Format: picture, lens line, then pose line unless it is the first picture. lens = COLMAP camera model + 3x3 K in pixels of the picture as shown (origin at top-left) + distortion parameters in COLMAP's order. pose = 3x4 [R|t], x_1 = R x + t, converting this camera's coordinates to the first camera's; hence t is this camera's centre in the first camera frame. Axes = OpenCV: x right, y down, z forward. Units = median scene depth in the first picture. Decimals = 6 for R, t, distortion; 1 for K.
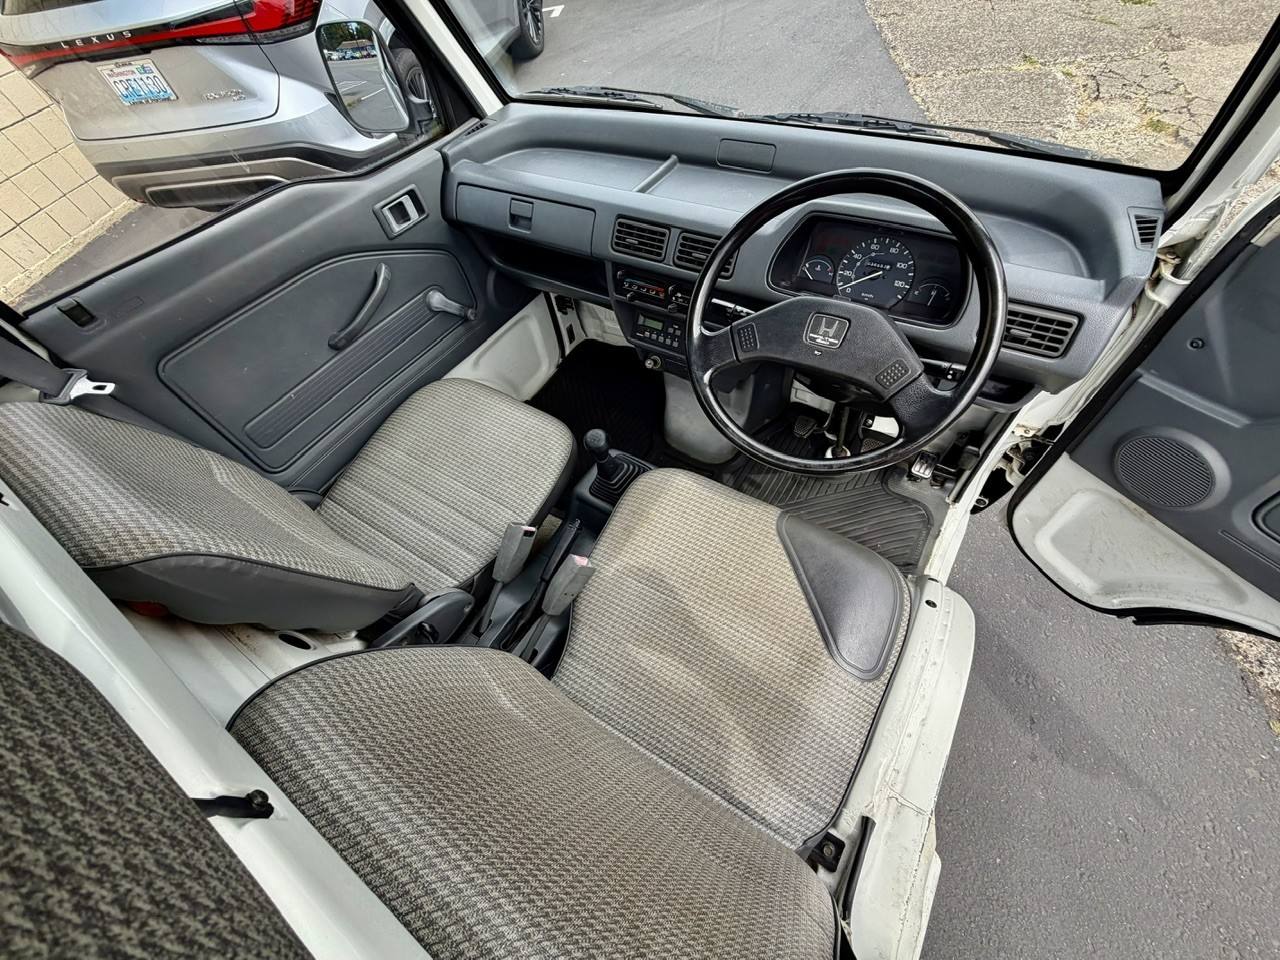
lens RADIAL K [[505.6, 0, 637.8], [0, 505.6, 481.0], [0, 0, 1]] dist [0.000938, 0.000331]
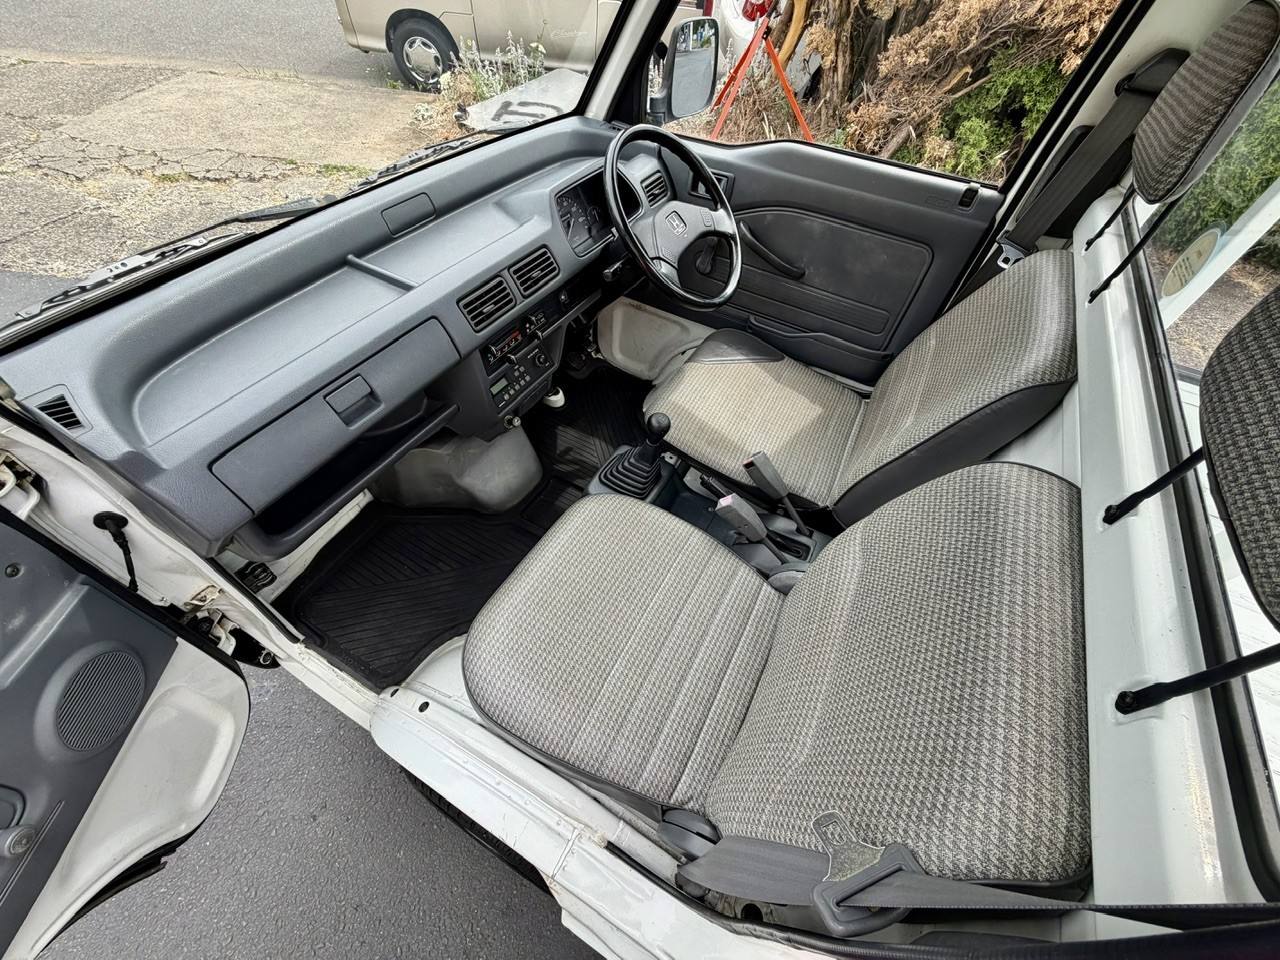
lens RADIAL K [[505.6, 0, 636.4], [0, 505.6, 490.0], [0, 0, 1]] dist [0.000938, 0.000331]
pose [[-0.079769, -0.708719, 0.700966, -0.895834], [0.763406, 0.408744, 0.500140, -0.569246], [-0.640975, 0.575017, 0.508435, 0.508579]]
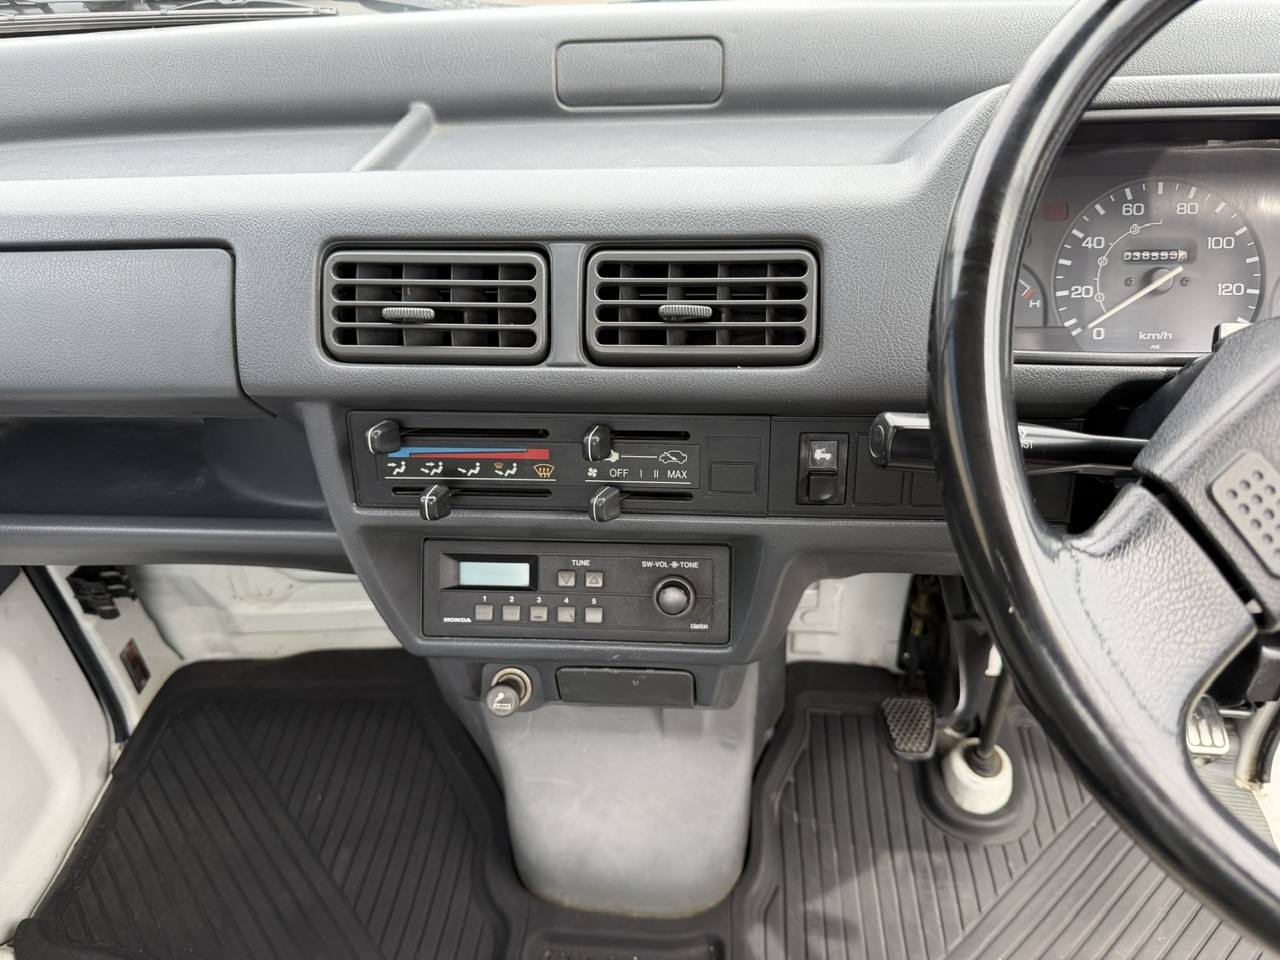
lens RADIAL K [[911.0, 0, 625.9], [0, 911.0, 500.5], [0, 0, 1]] dist [0.046398, -0.073682]
pose [[0.880551, -0.220734, 0.419411, -0.131080], [0.347782, 0.902123, -0.255384, -0.204702], [-0.321989, 0.370742, 0.871133, 0.540250]]
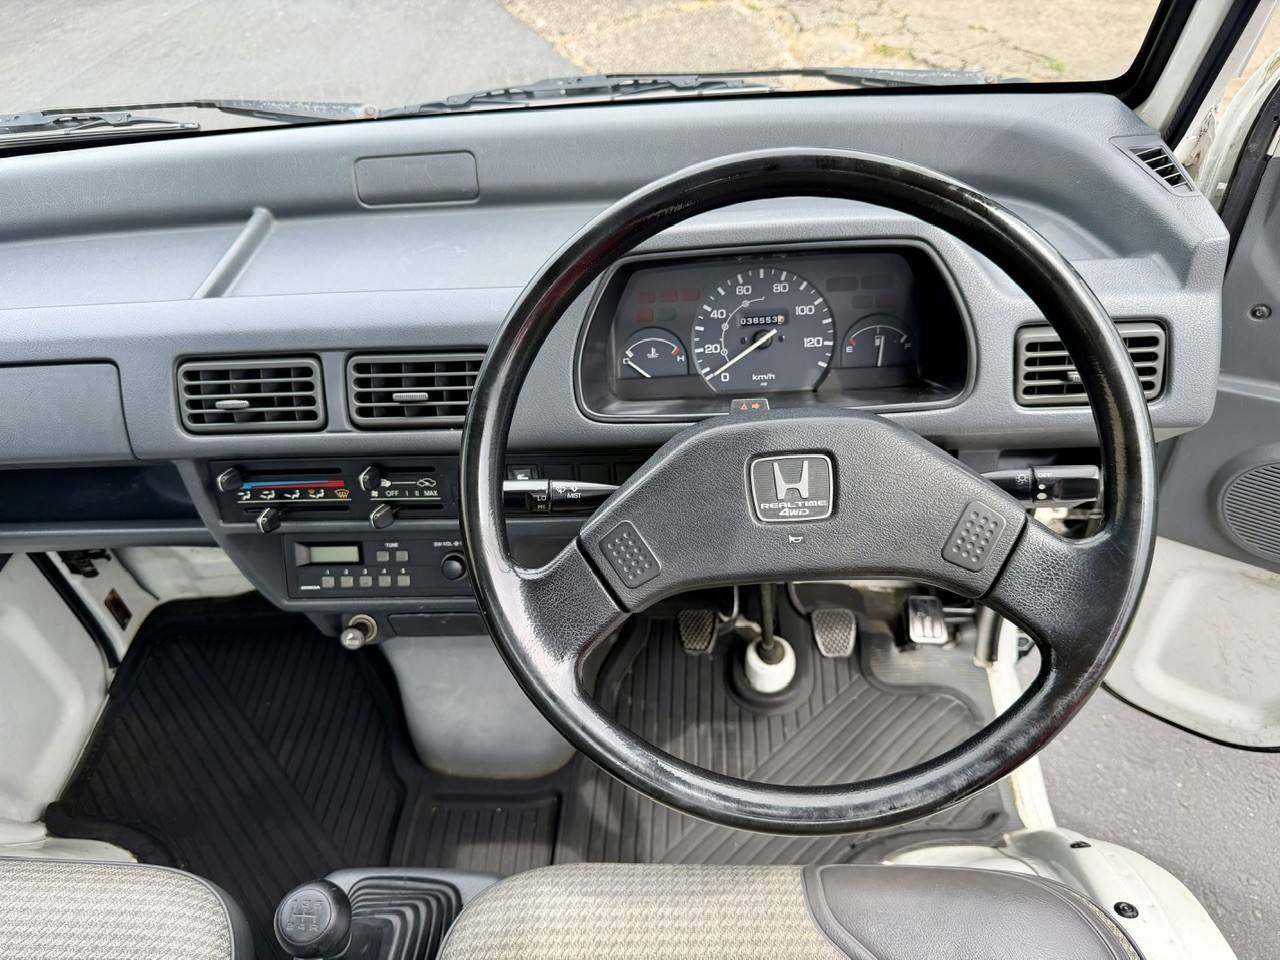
lens RADIAL K [[911.0, 0, 624.9], [0, 911.0, 497.2], [0, 0, 1]] dist [0.046398, -0.073682]
pose [[0.872127, -0.309757, 0.378741, -0.038132], [0.389209, 0.908291, -0.153376, -0.153924], [-0.296498, 0.281173, 0.912705, 0.222059]]
